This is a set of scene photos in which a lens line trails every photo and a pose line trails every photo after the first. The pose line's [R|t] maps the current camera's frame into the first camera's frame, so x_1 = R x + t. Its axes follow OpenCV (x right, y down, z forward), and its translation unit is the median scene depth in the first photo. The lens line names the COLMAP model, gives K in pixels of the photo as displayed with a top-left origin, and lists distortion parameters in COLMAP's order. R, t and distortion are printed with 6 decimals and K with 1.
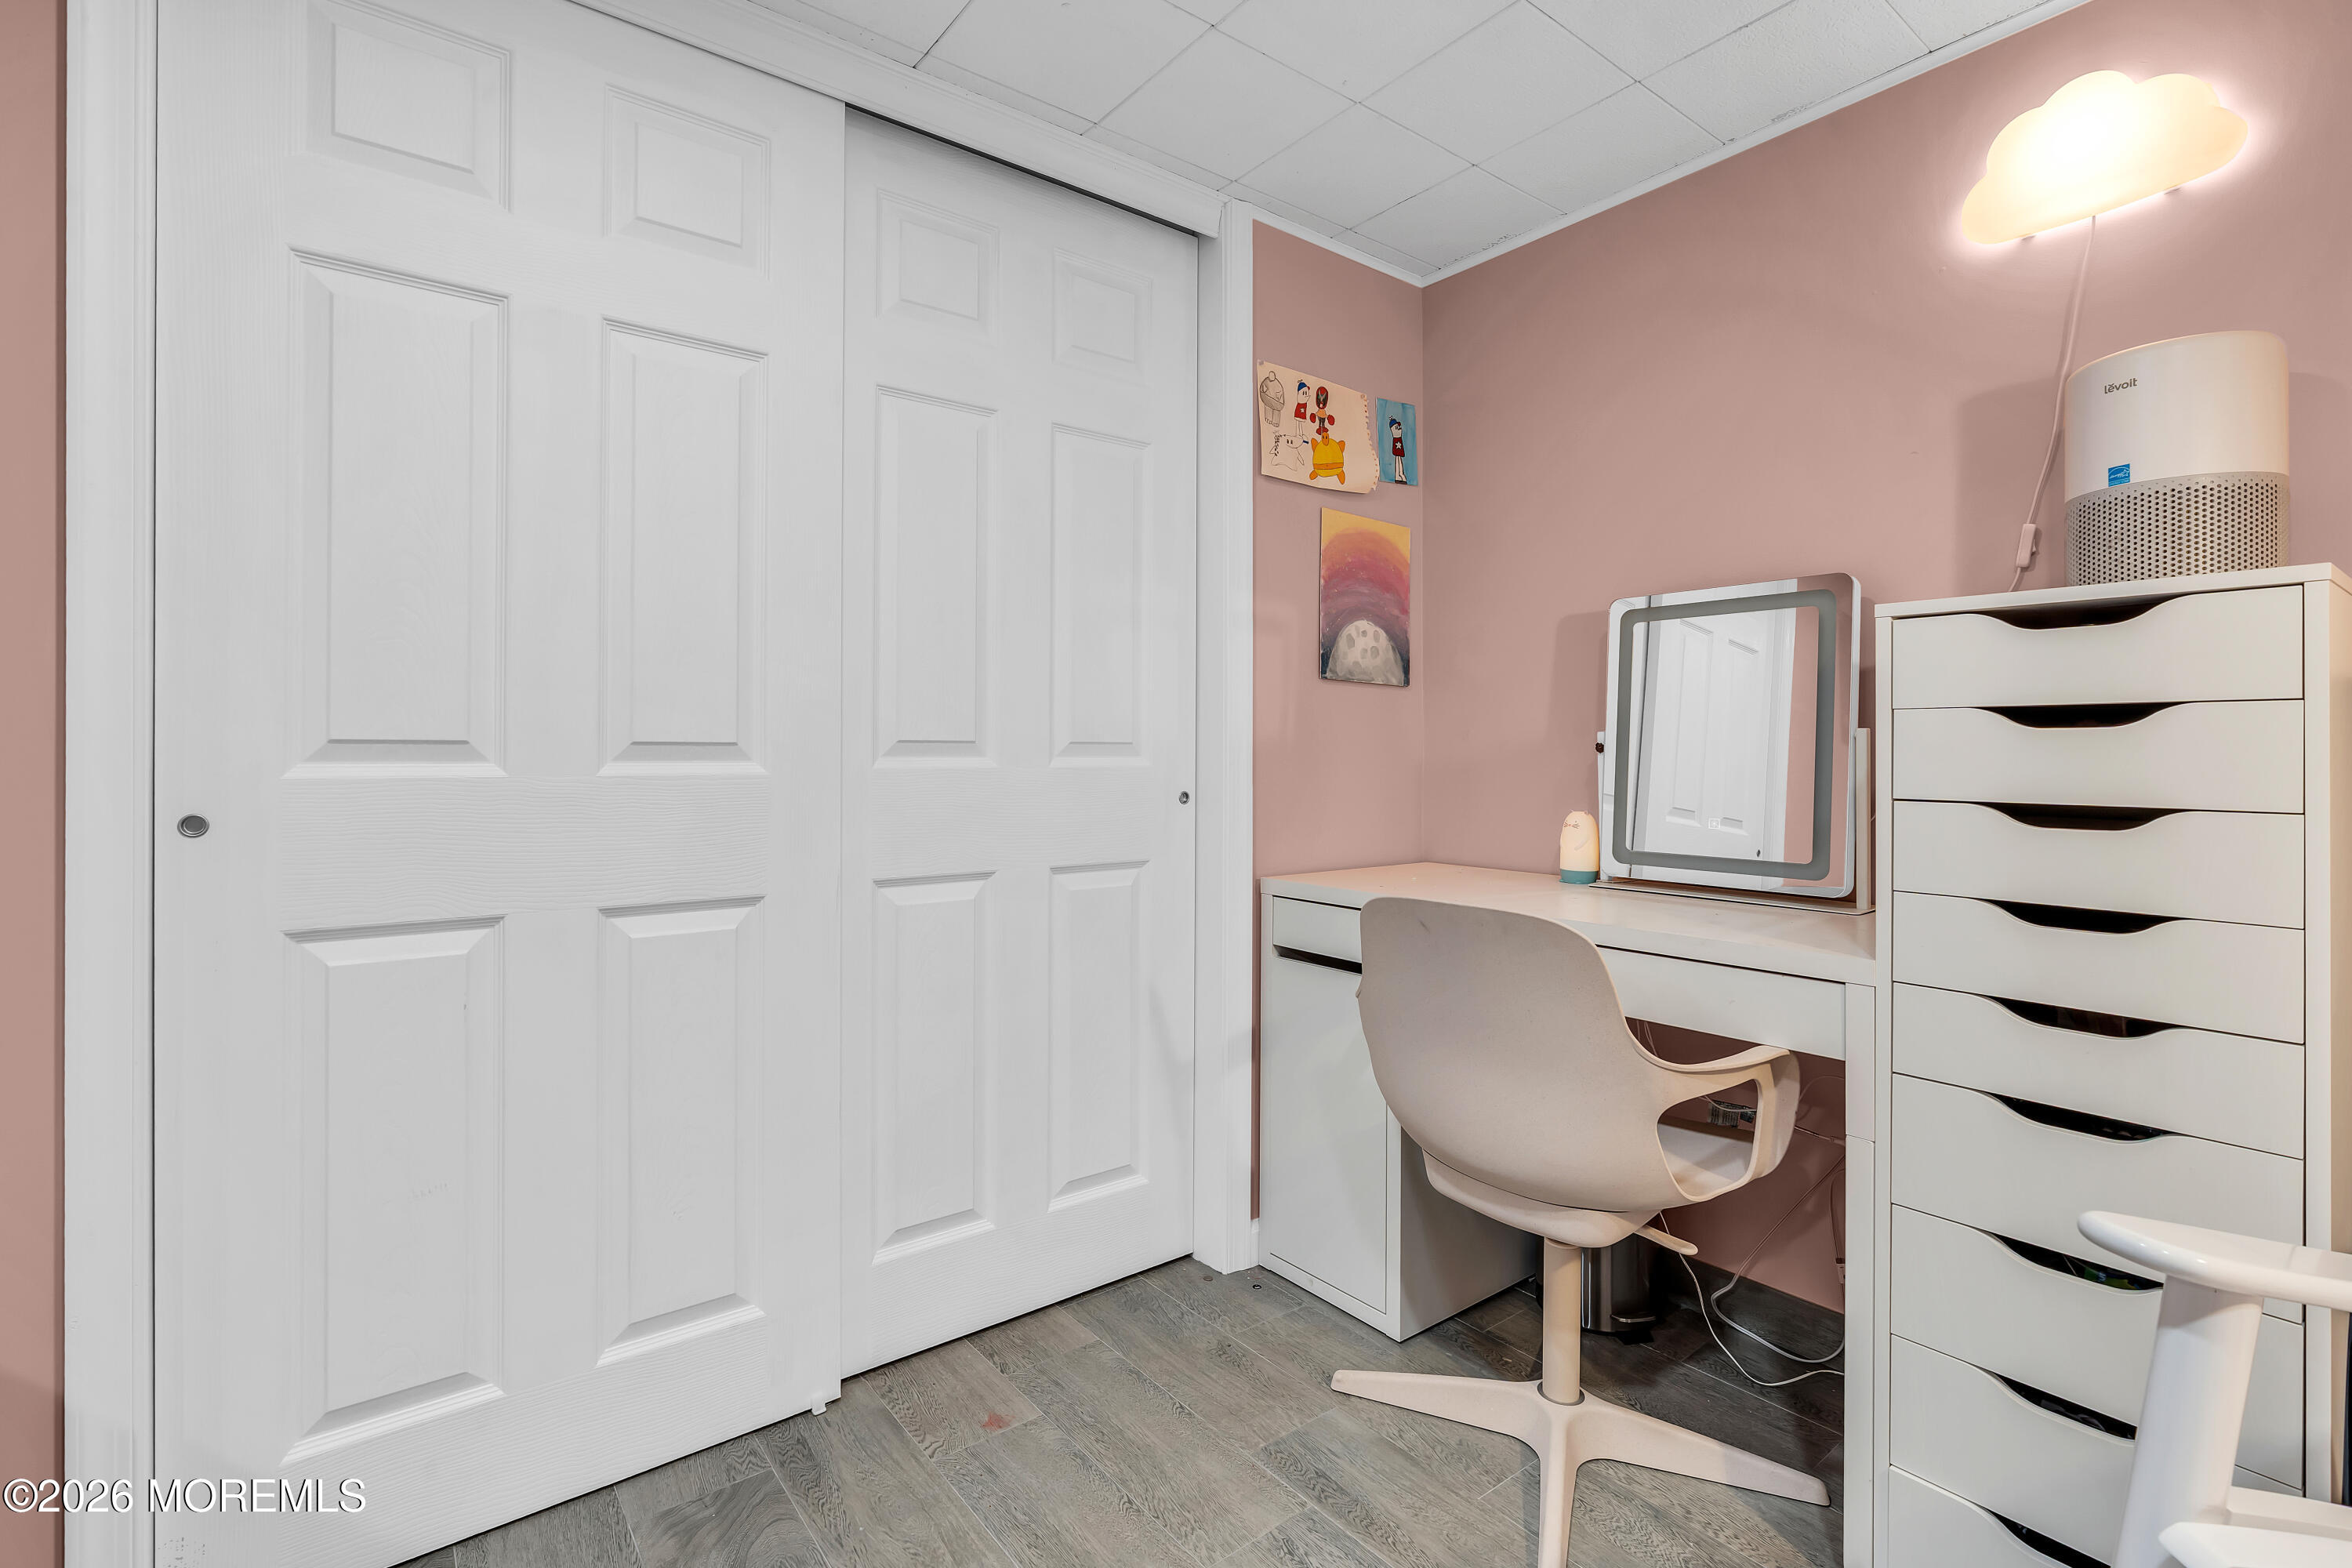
lens RADIAL K [[1070.8, 0, 1171.8], [0, 1070.8, 745.2], [0, 0, 1]] dist [-0.000270, 0.000407]
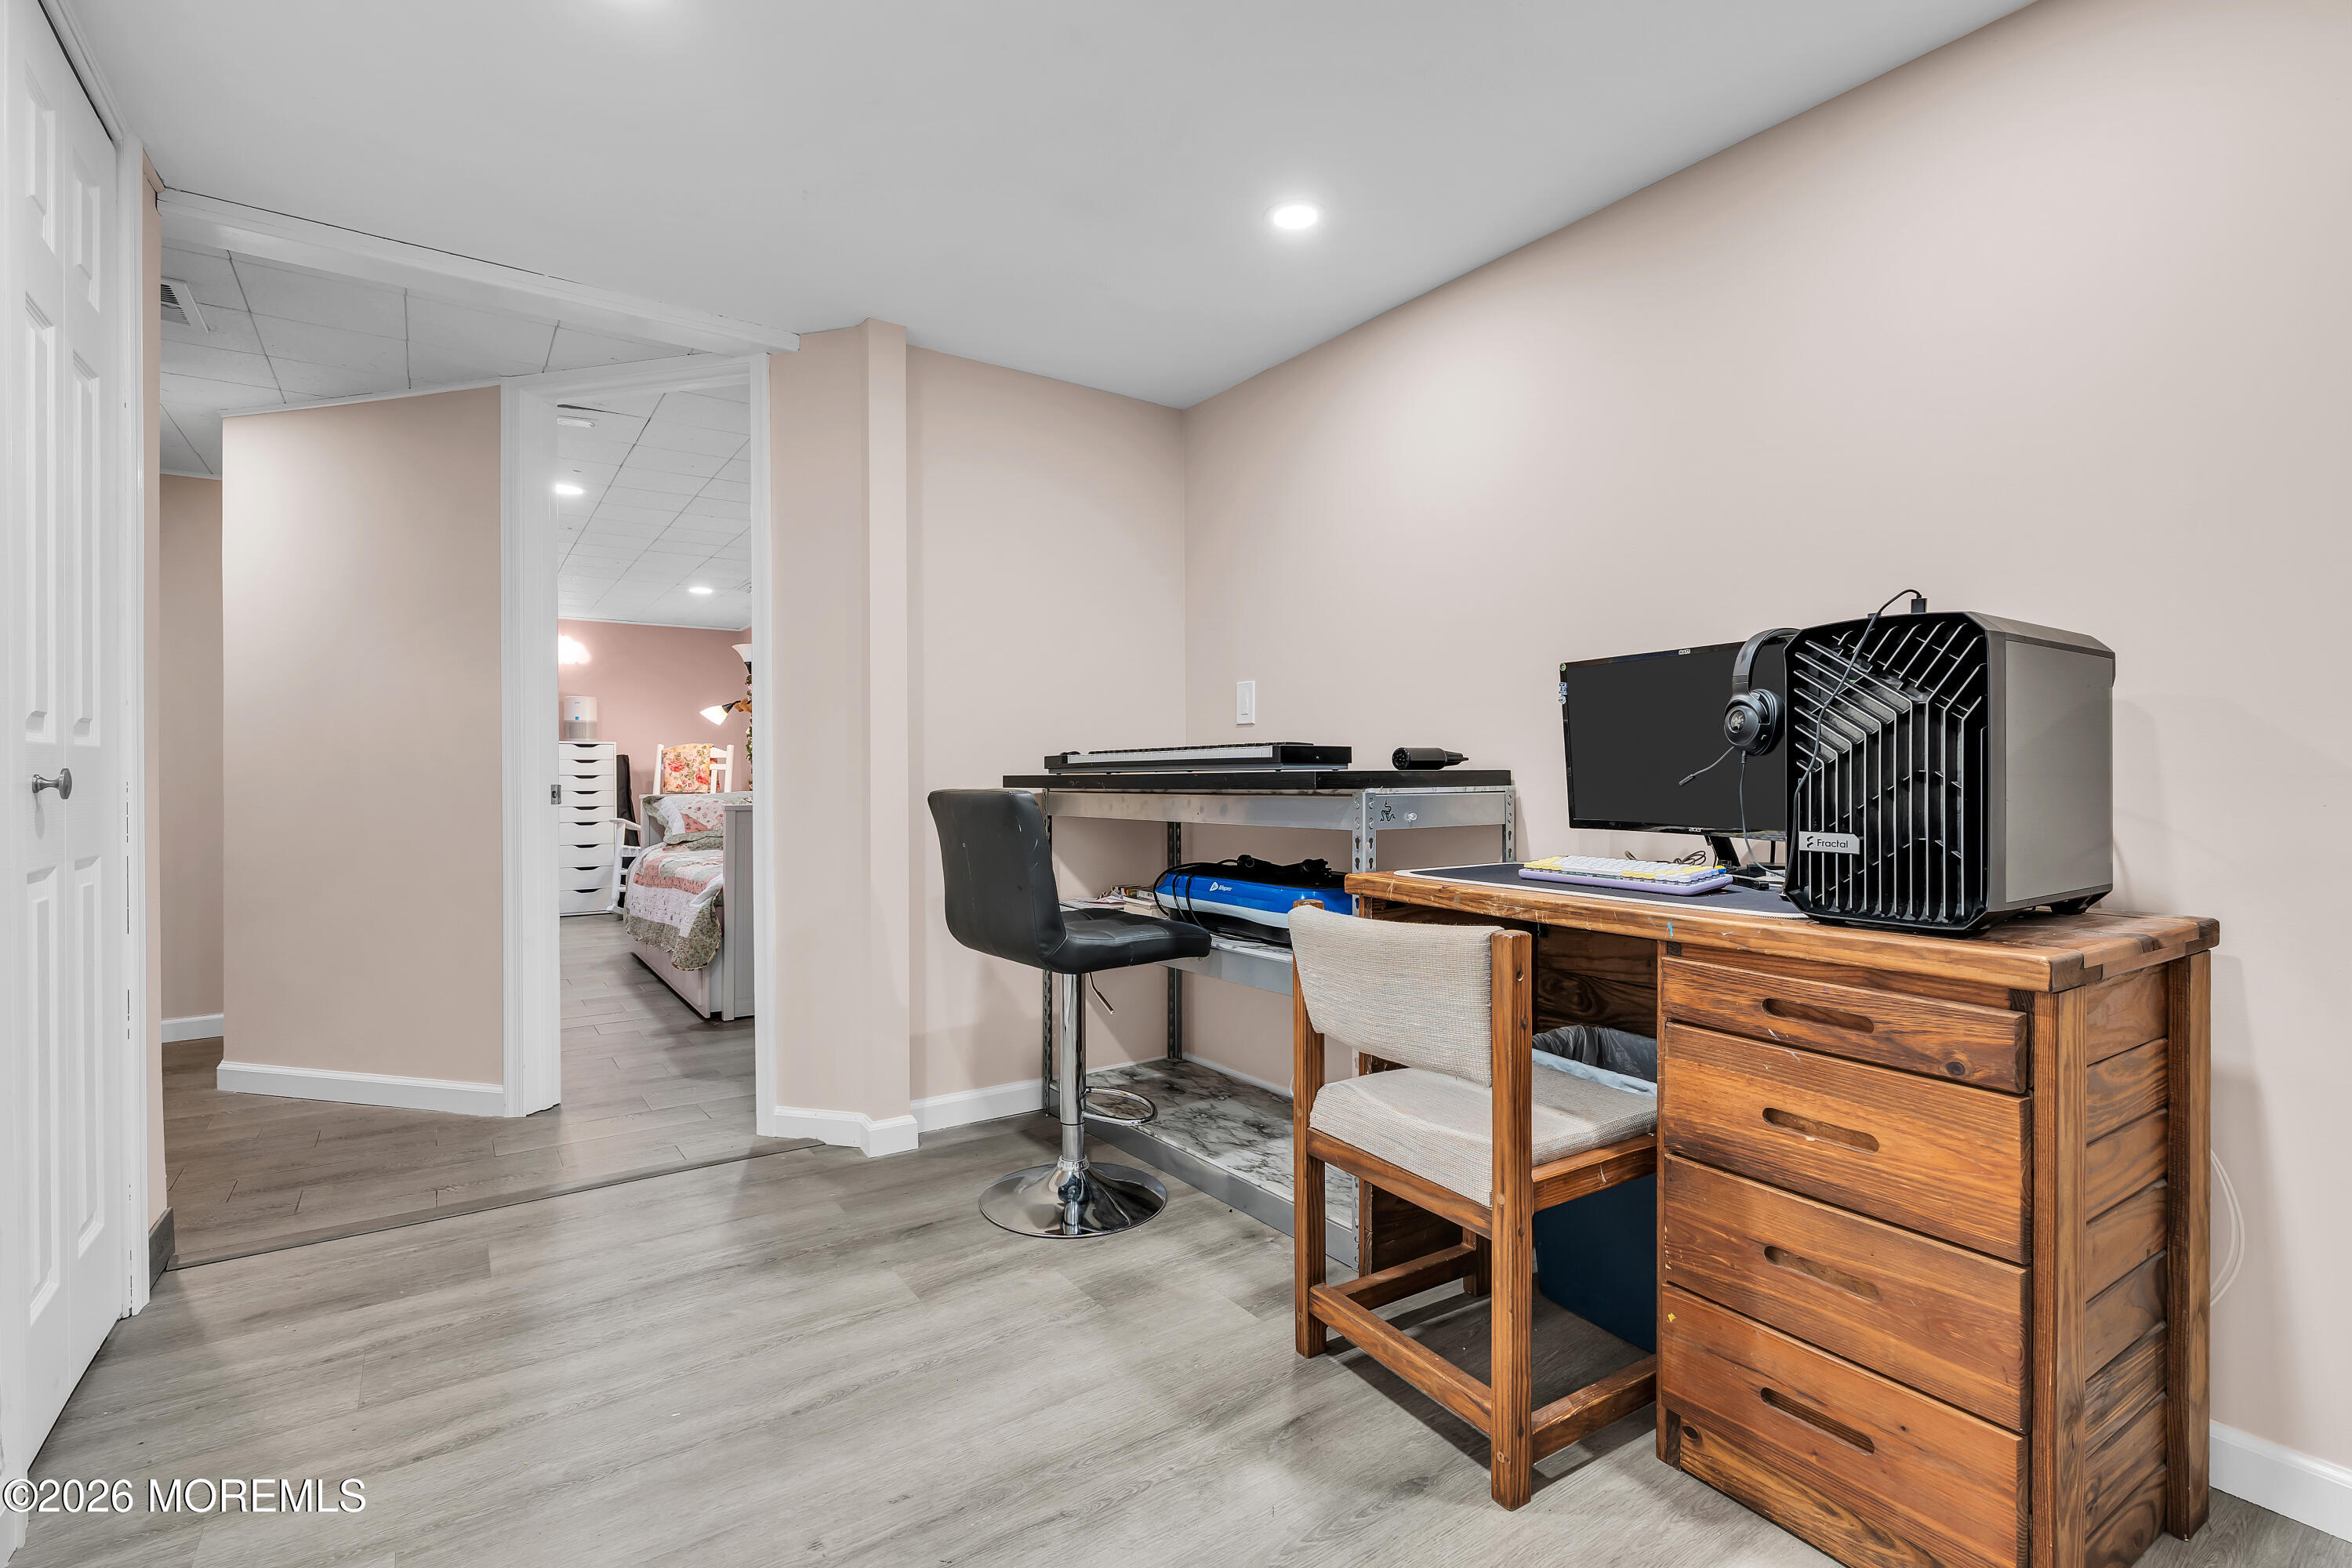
lens RADIAL K [[1083.4, 0, 1171.2], [0, 1083.4, 776.9], [0, 0, 1]] dist [-0.000663, 0.000238]
pose [[0.051076, -0.002156, 0.998692, -4.132751], [0.000679, 0.999998, 0.002124, 0.042257], [-0.998695, 0.000569, 0.051077, -2.149356]]
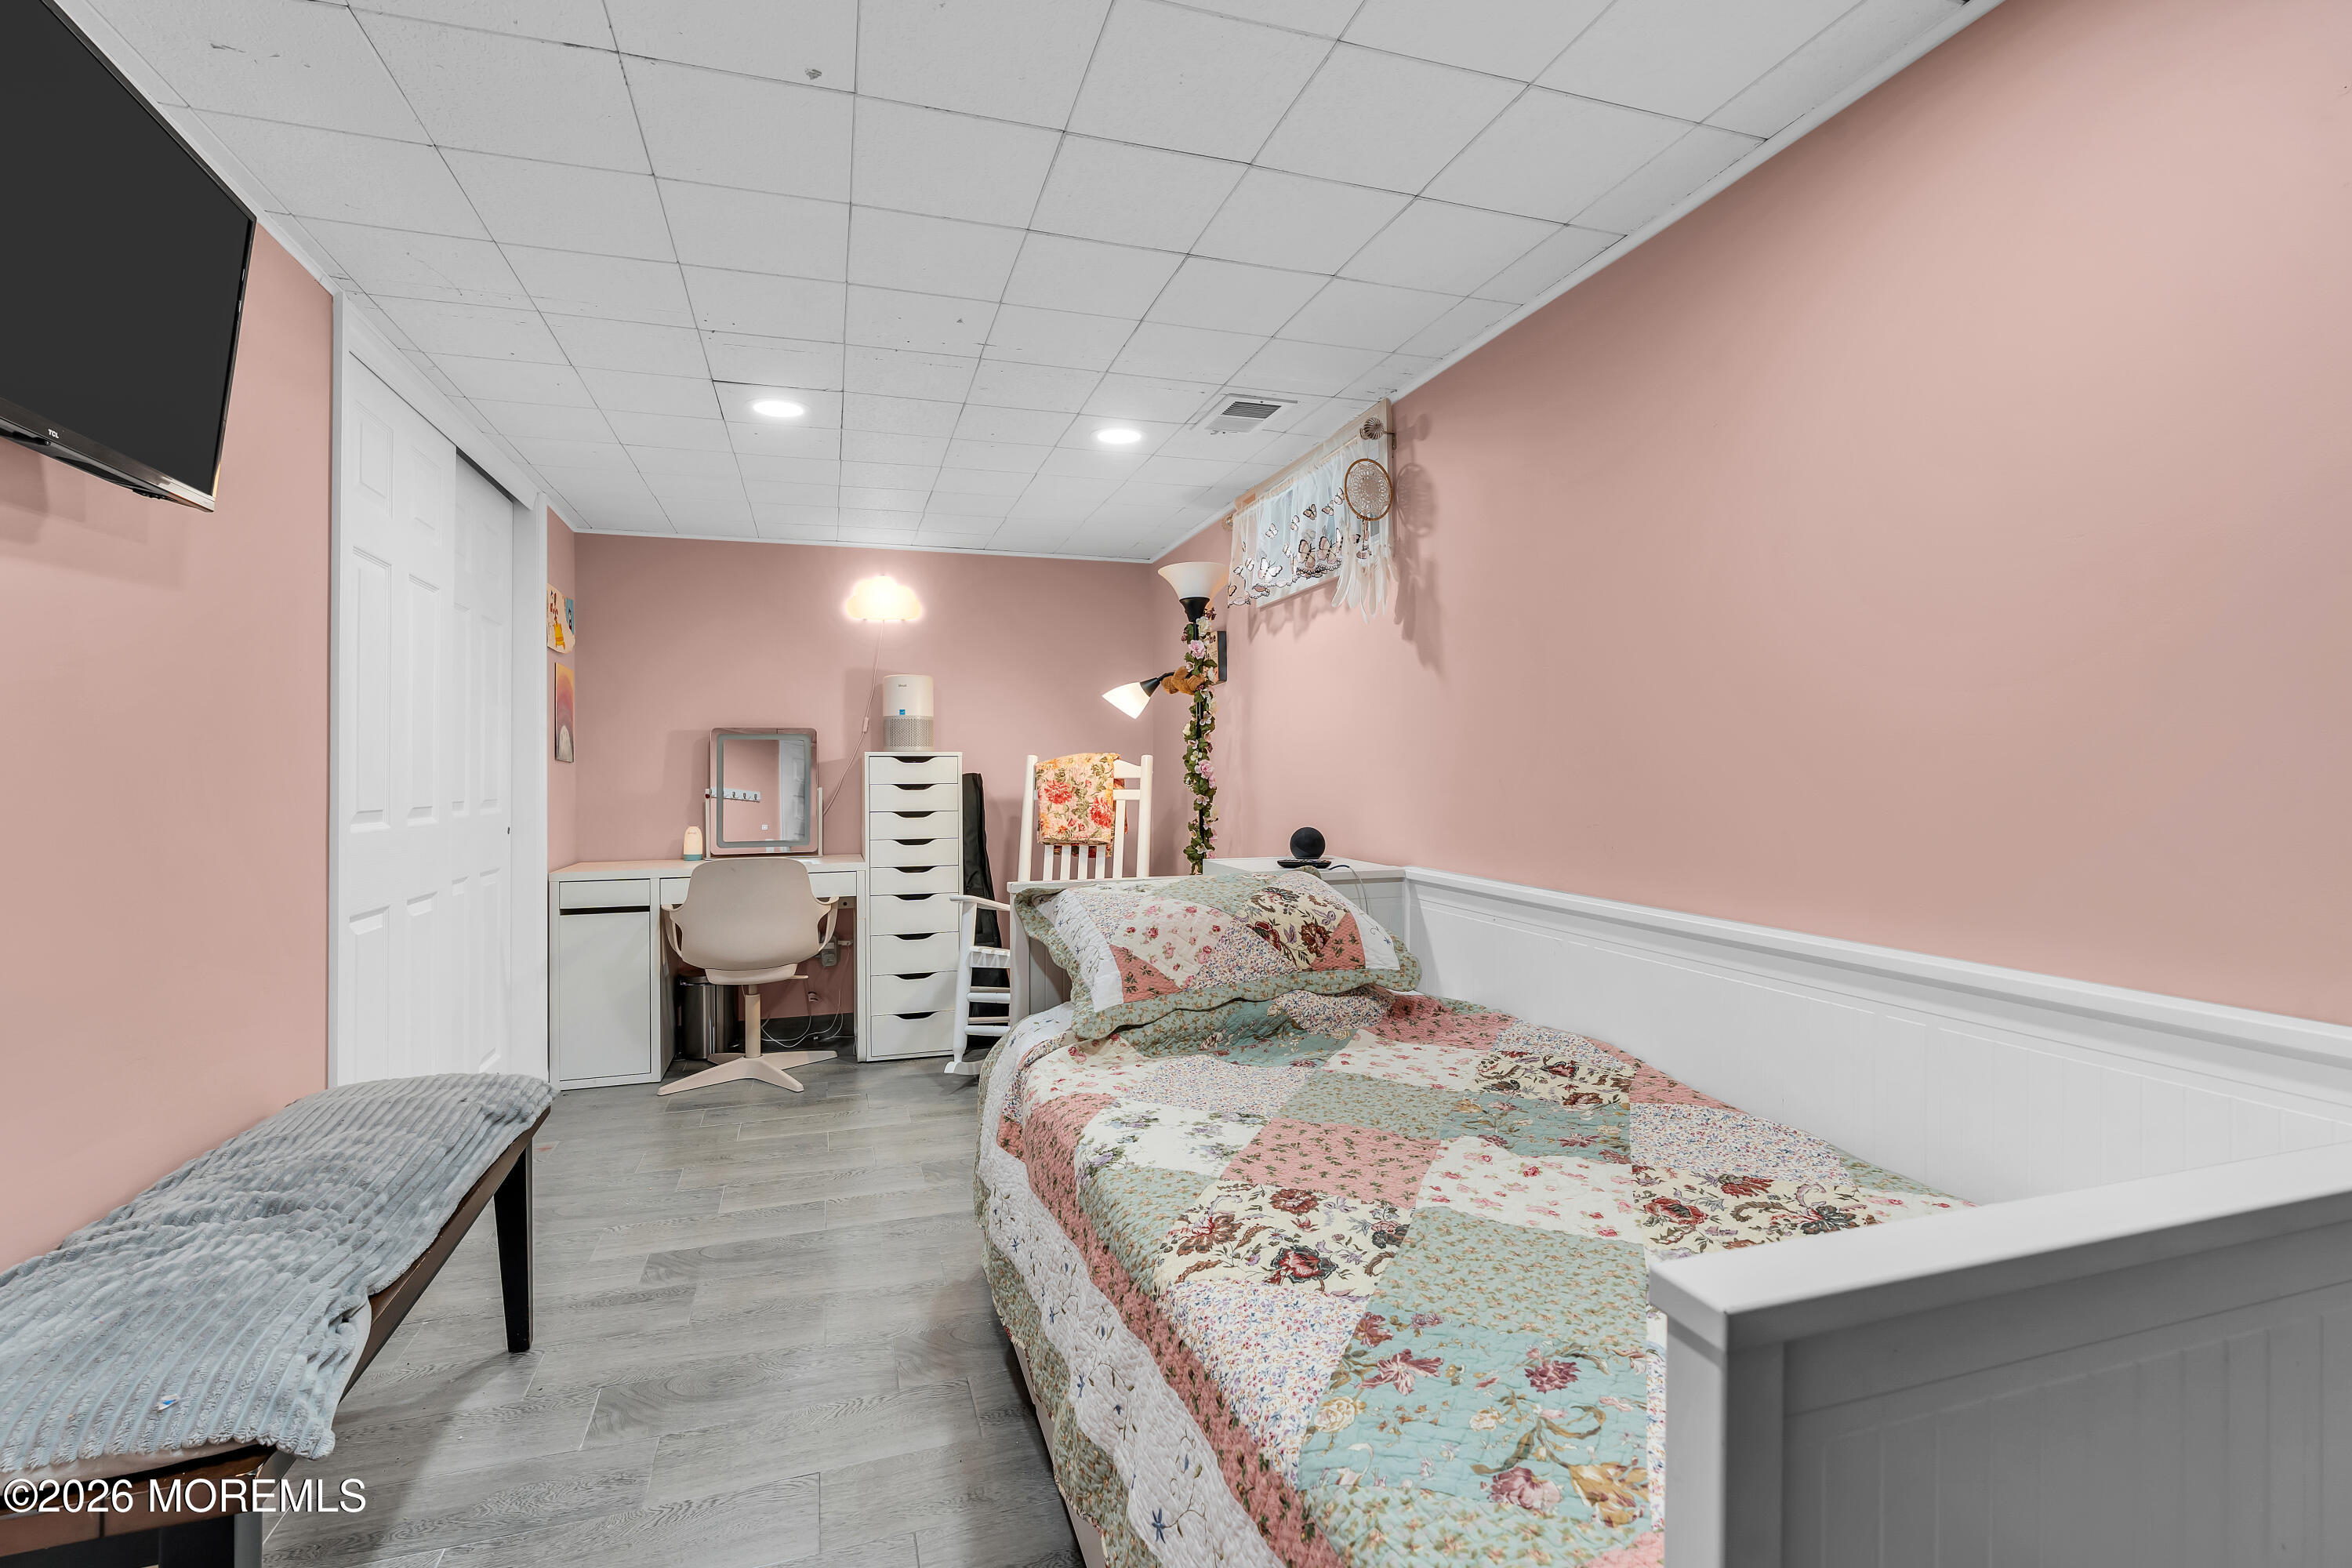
lens RADIAL K [[1055.5, 0, 1161.0], [0, 1055.5, 752.9], [0, 0, 1]] dist [-0.009356, 0.003815]
pose [[0.336591, 0.015800, 0.941518, -1.710102], [0.004411, 0.999822, -0.018356, -0.054648], [-0.941641, 0.010331, 0.336461, -0.763790]]
